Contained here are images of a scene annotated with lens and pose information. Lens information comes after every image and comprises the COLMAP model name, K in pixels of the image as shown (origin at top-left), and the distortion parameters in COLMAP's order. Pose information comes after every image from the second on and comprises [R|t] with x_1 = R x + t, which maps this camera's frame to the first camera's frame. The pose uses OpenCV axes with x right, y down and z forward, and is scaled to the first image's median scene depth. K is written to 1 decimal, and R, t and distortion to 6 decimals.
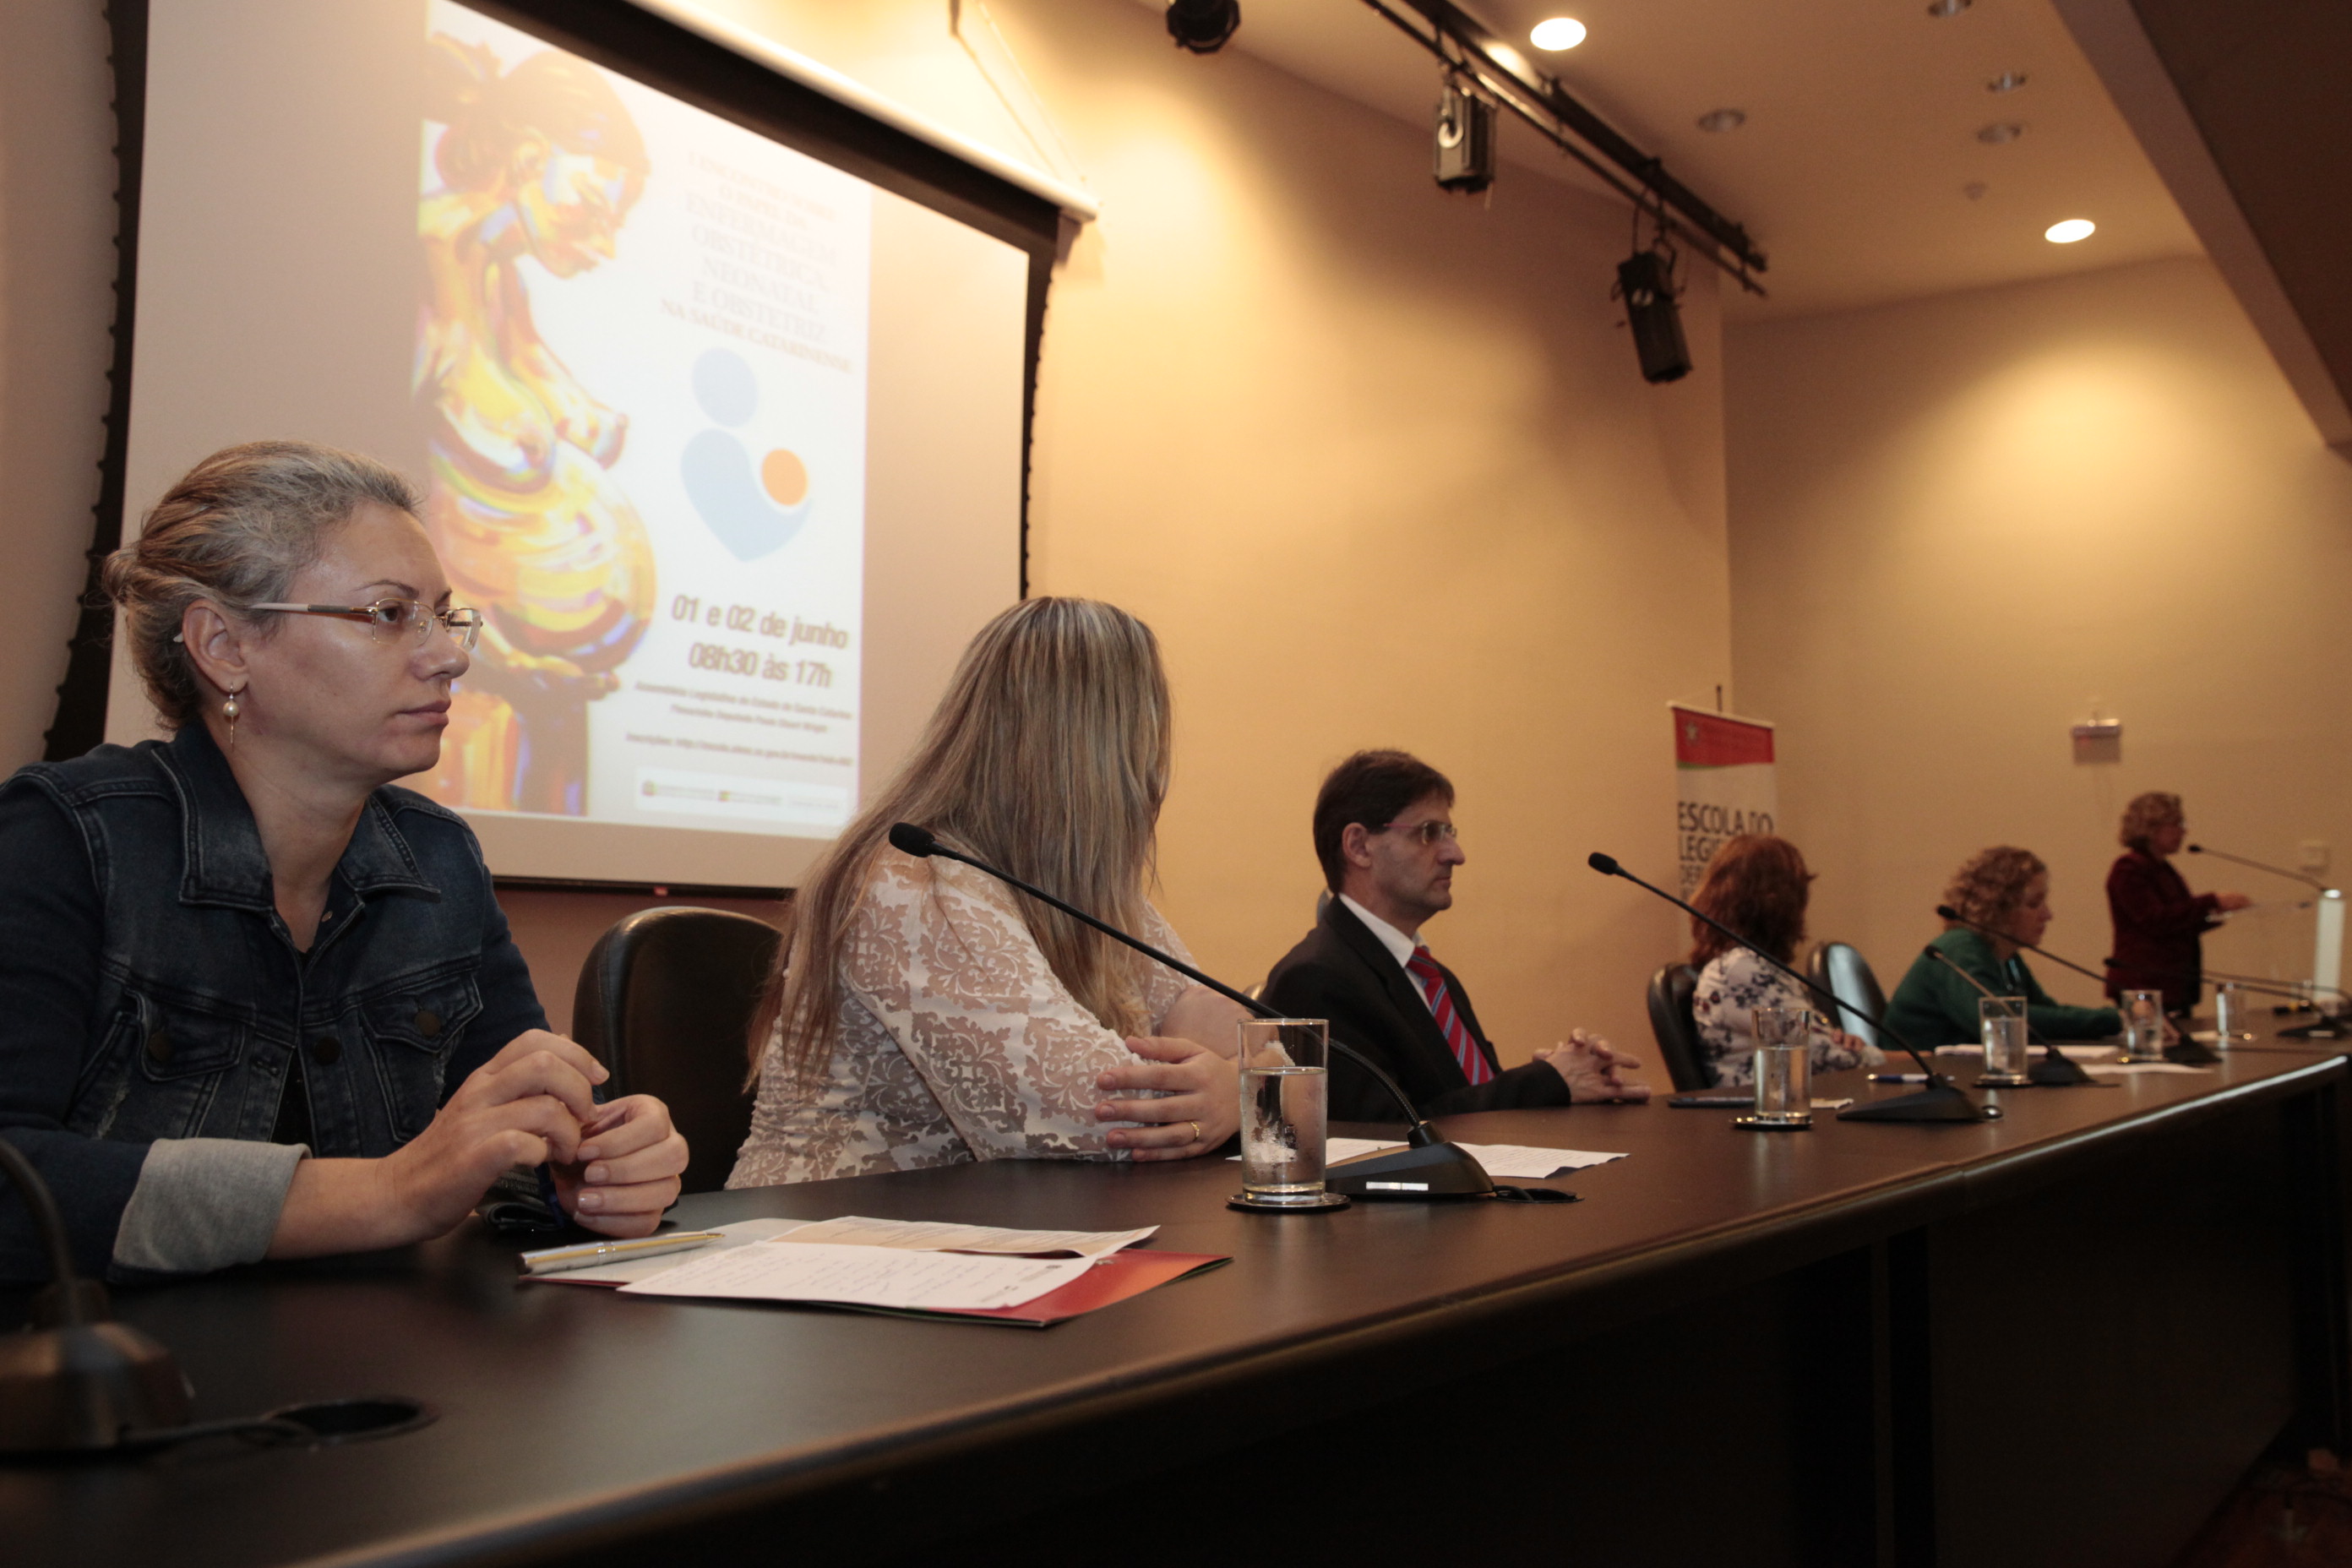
lens RADIAL K [[1859.9, 0, 1189.2], [0, 1859.9, 777.5], [0, 0, 1]] dist [-0.045404, 0.024493]
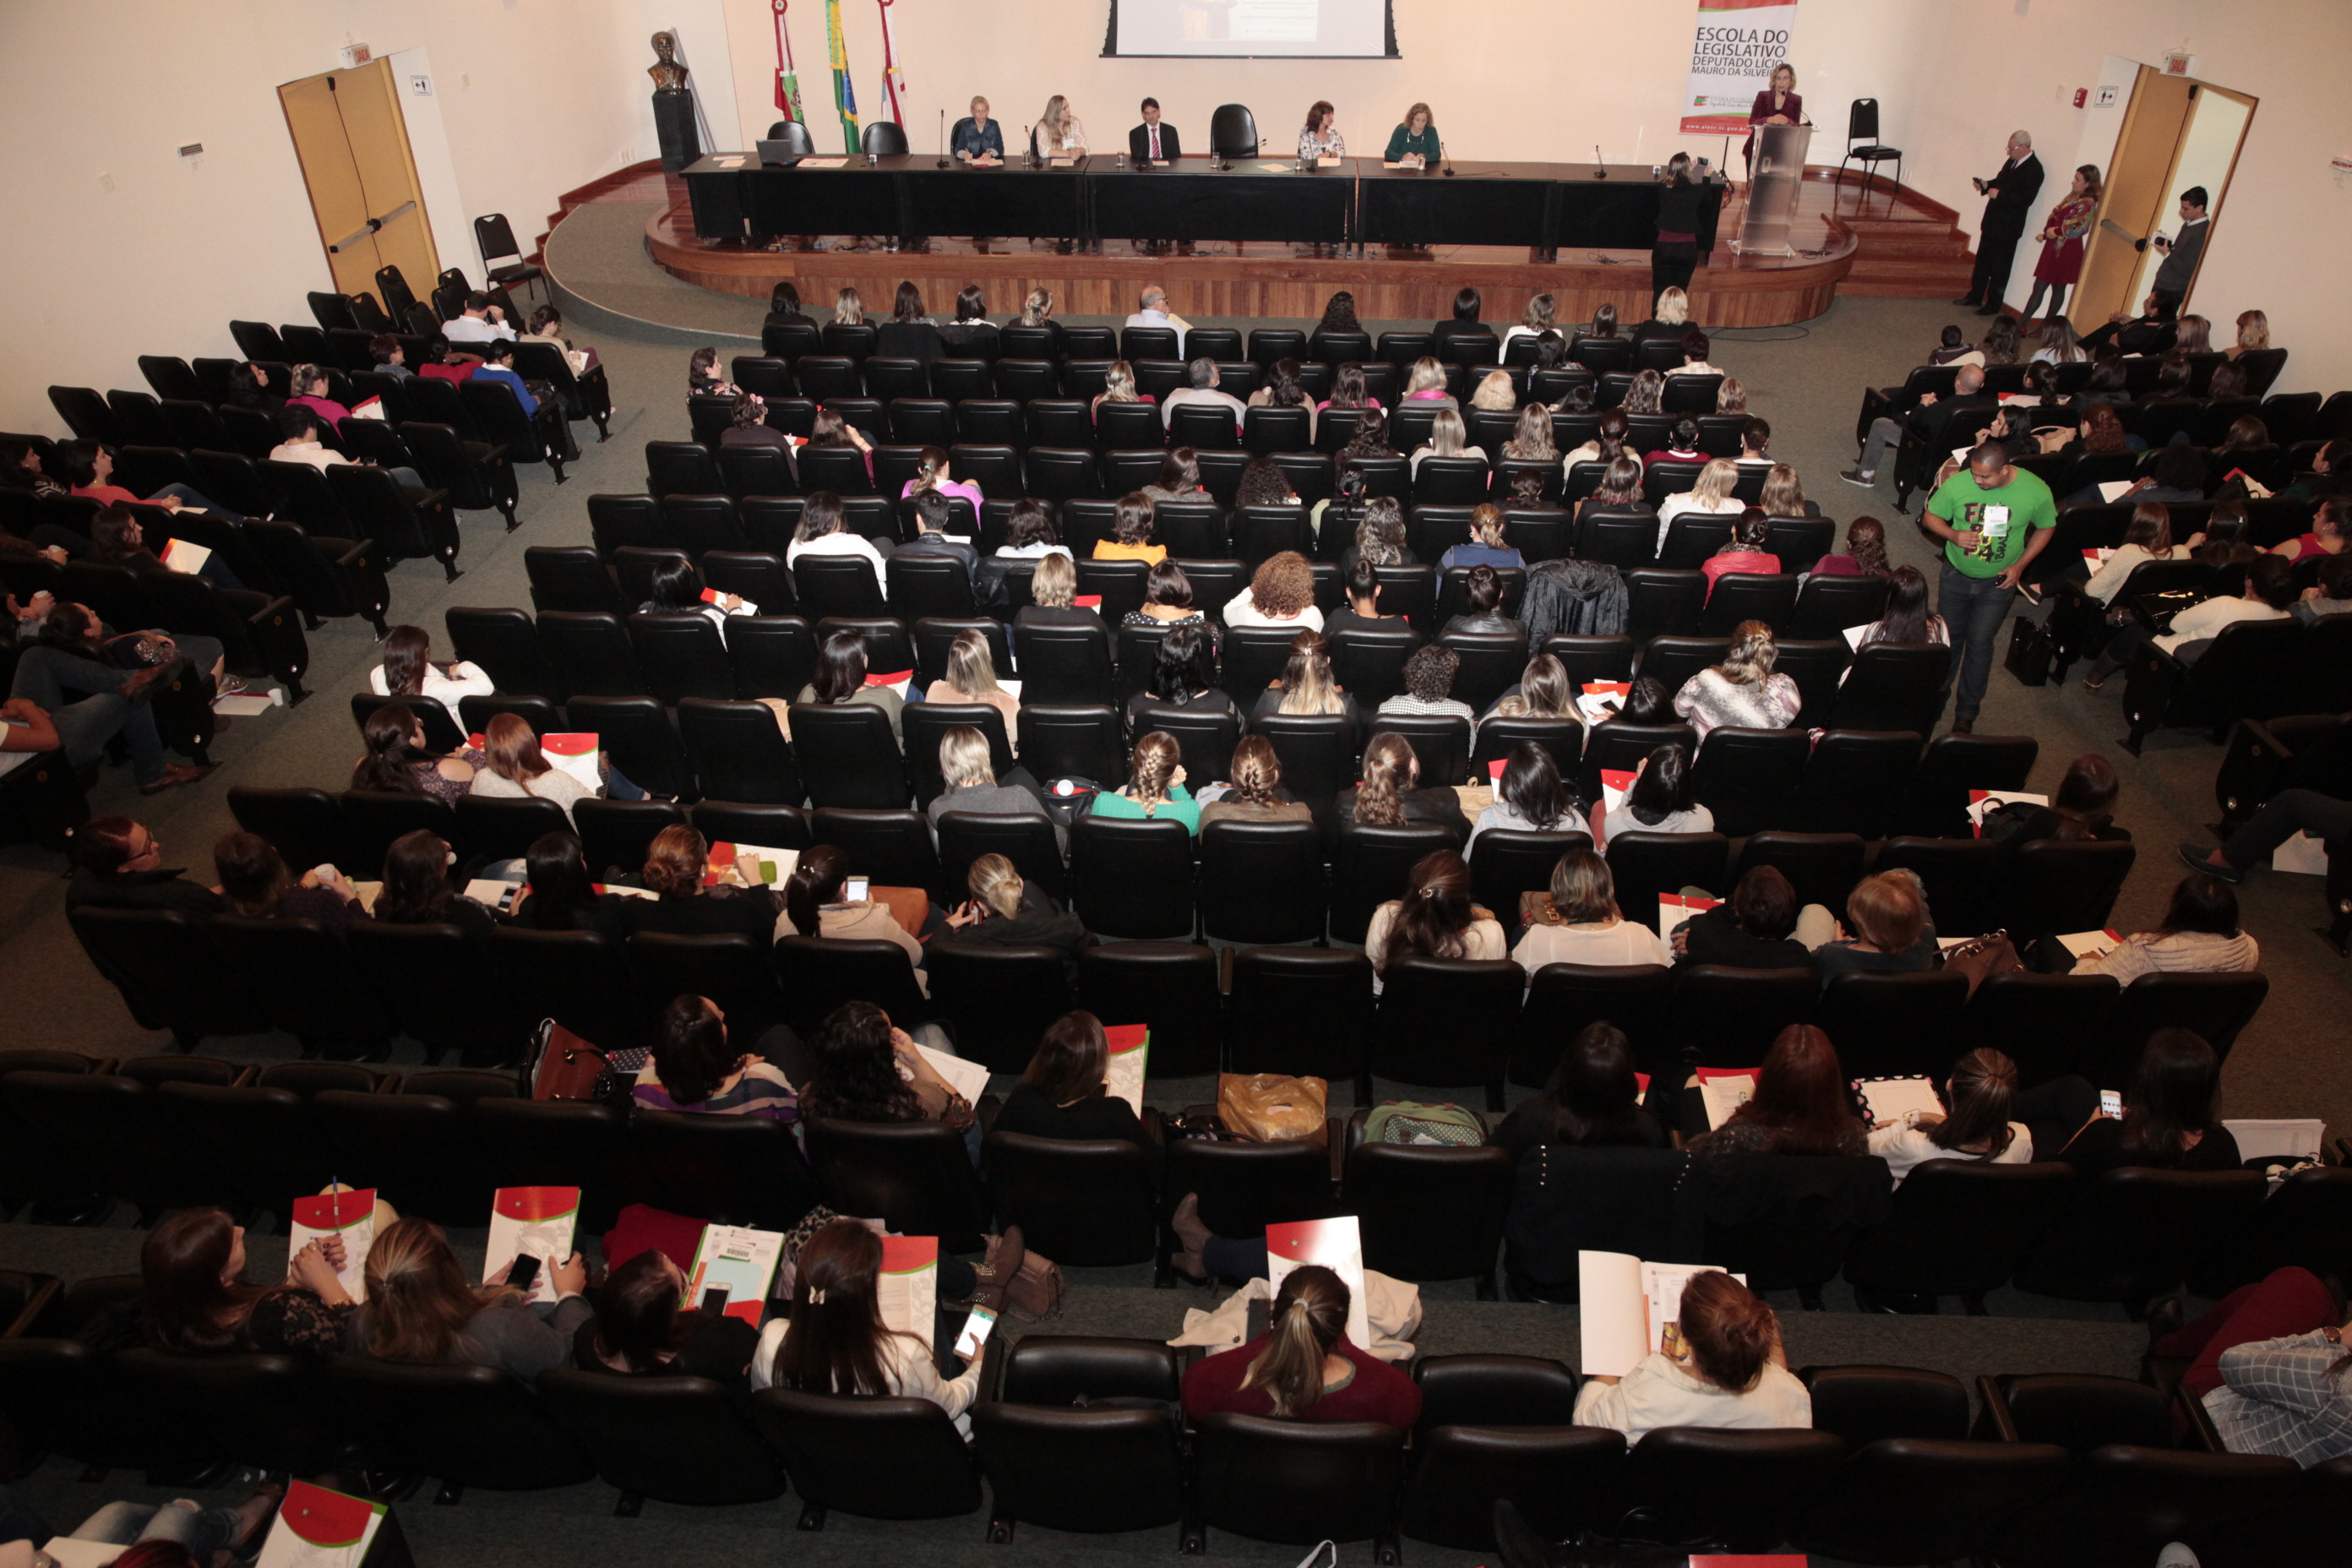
lens RADIAL K [[1631.5, 0, 1161.7], [0, 1631.5, 783.2], [0, 0, 1]] dist [-0.091482, 0.051549]
pose [[0.568442, 0.447408, -0.690435, 2.572088], [0.090644, 0.800039, 0.593061, -0.722670], [0.817715, -0.399705, 0.414221, -1.153541]]
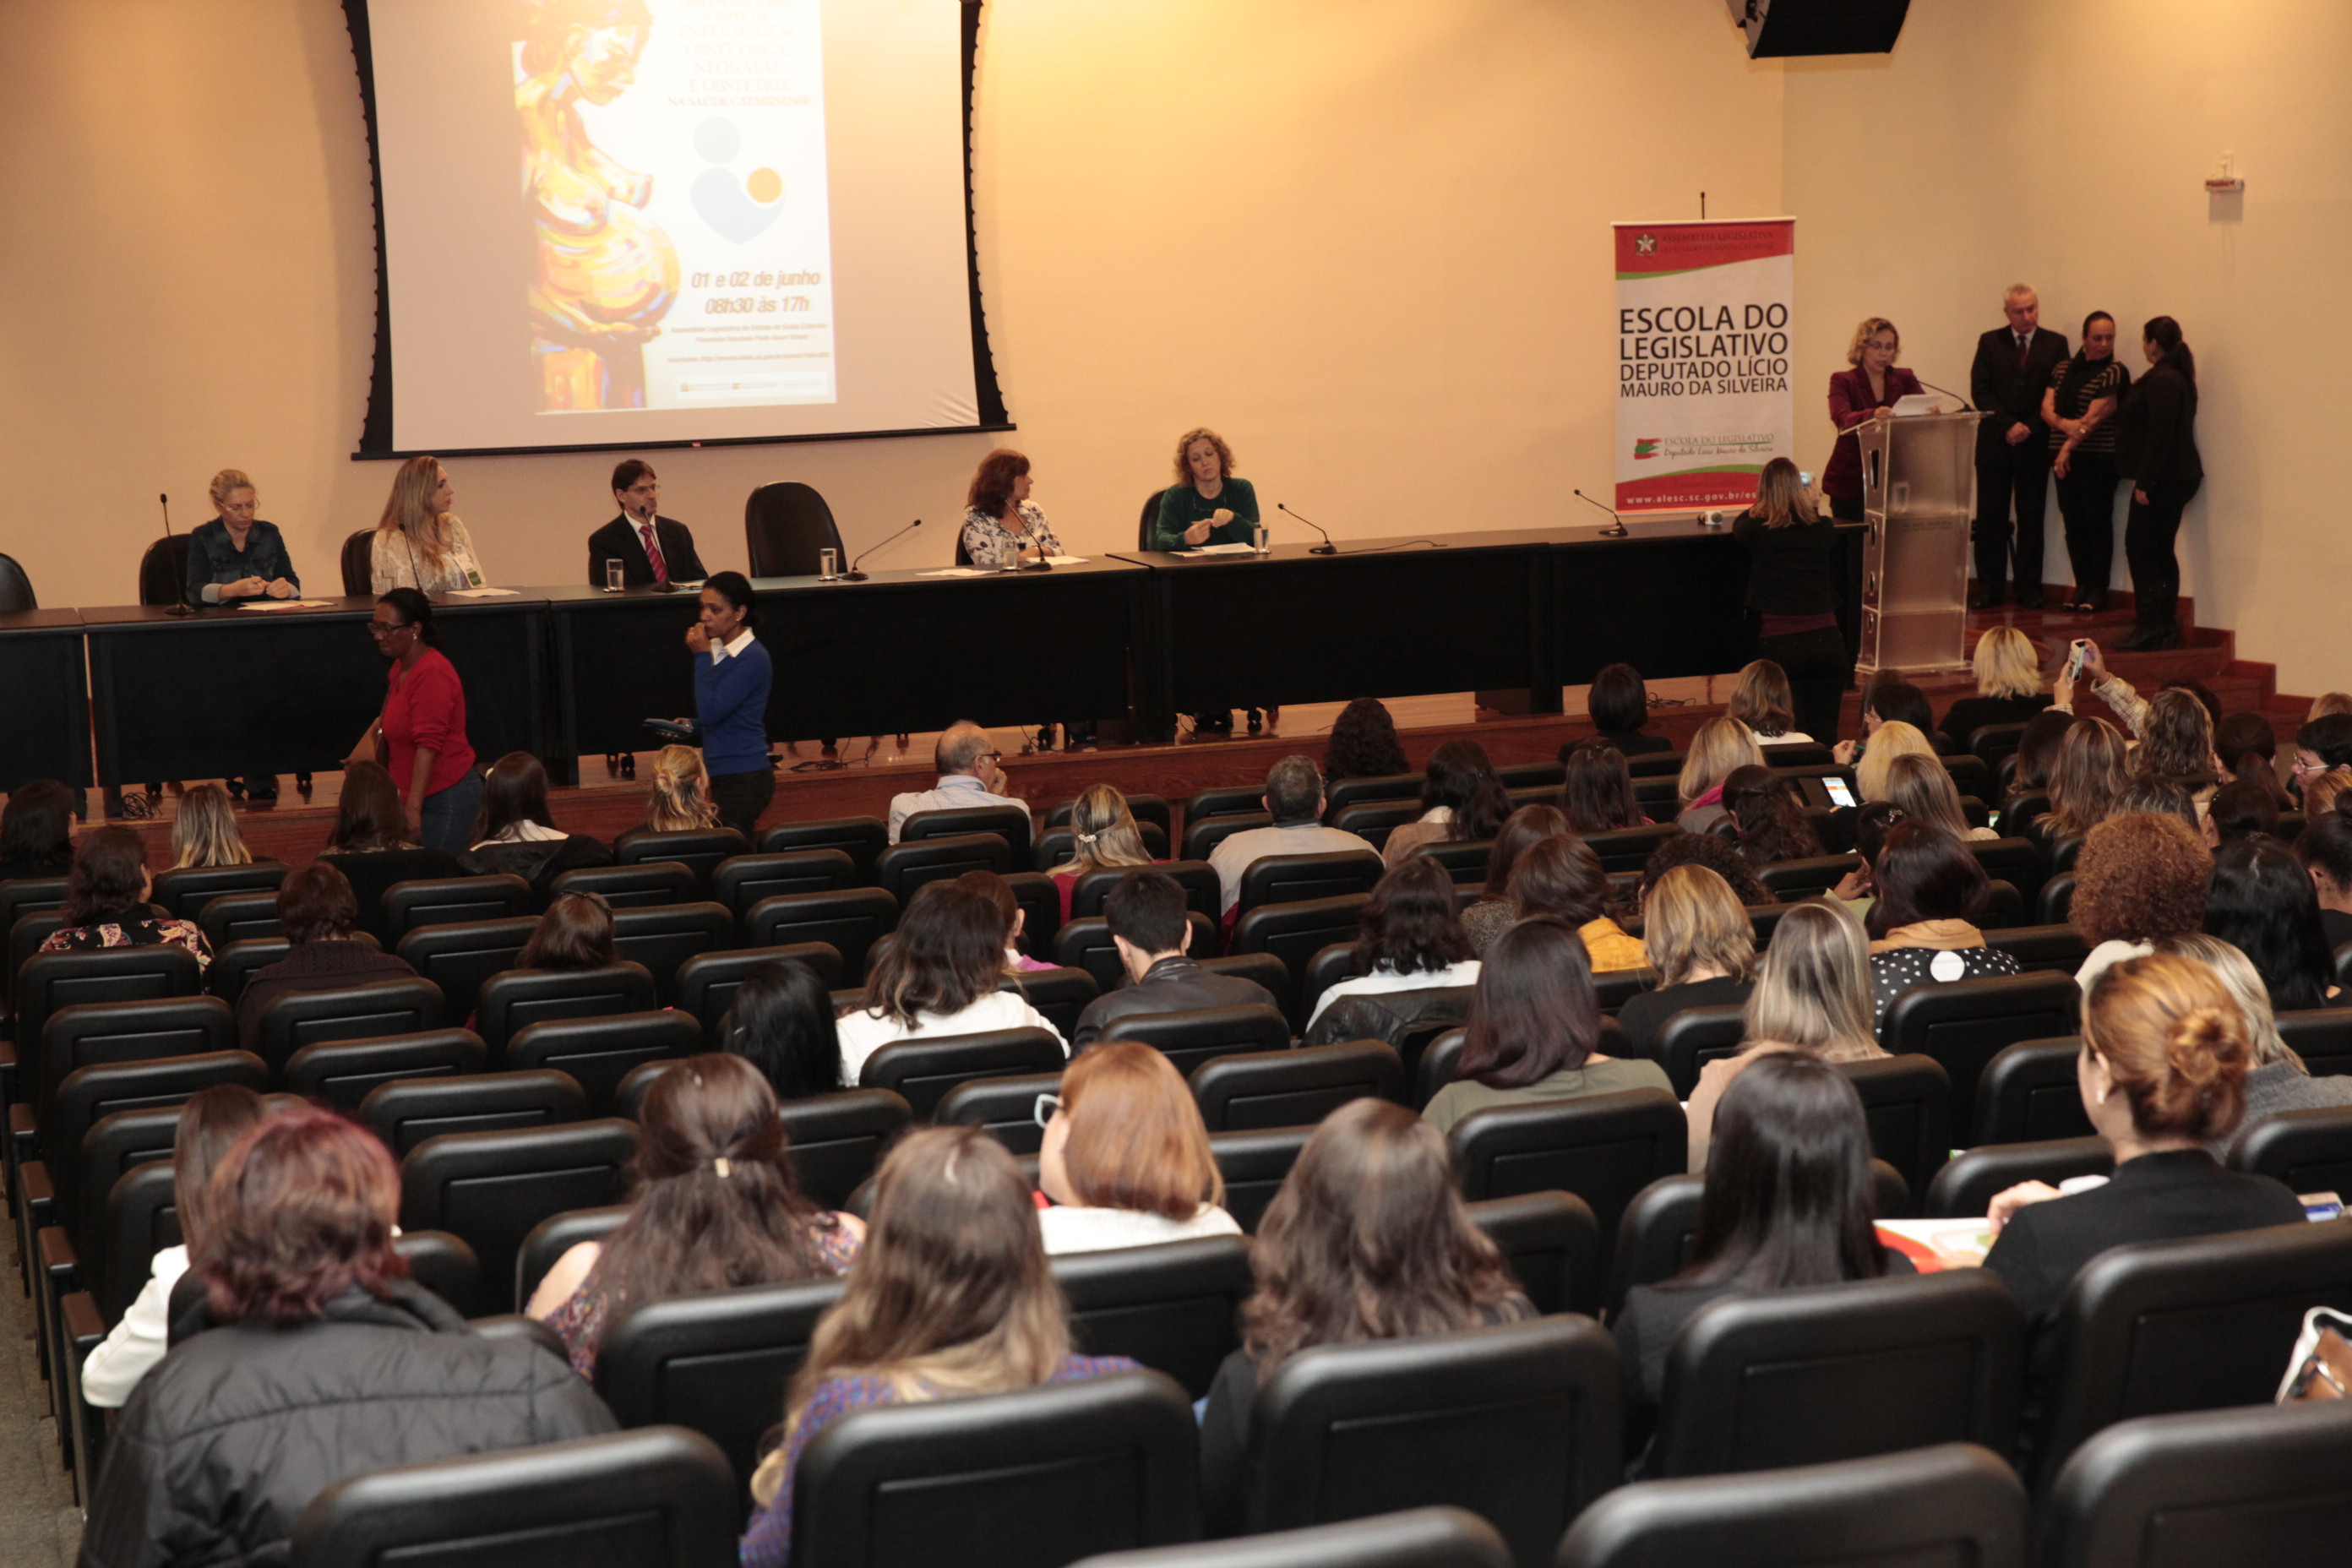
lens RADIAL K [[3819.4, 0, 1170.4], [0, 3819.4, 775.7], [0, 0, 1]] dist [0.141980, 0.000000]
pose [[0.843839, 0.049444, -0.534313, 2.016877], [0.083949, 0.971320, 0.222464, -0.397863], [0.529988, -0.232578, 0.815487, -1.782143]]
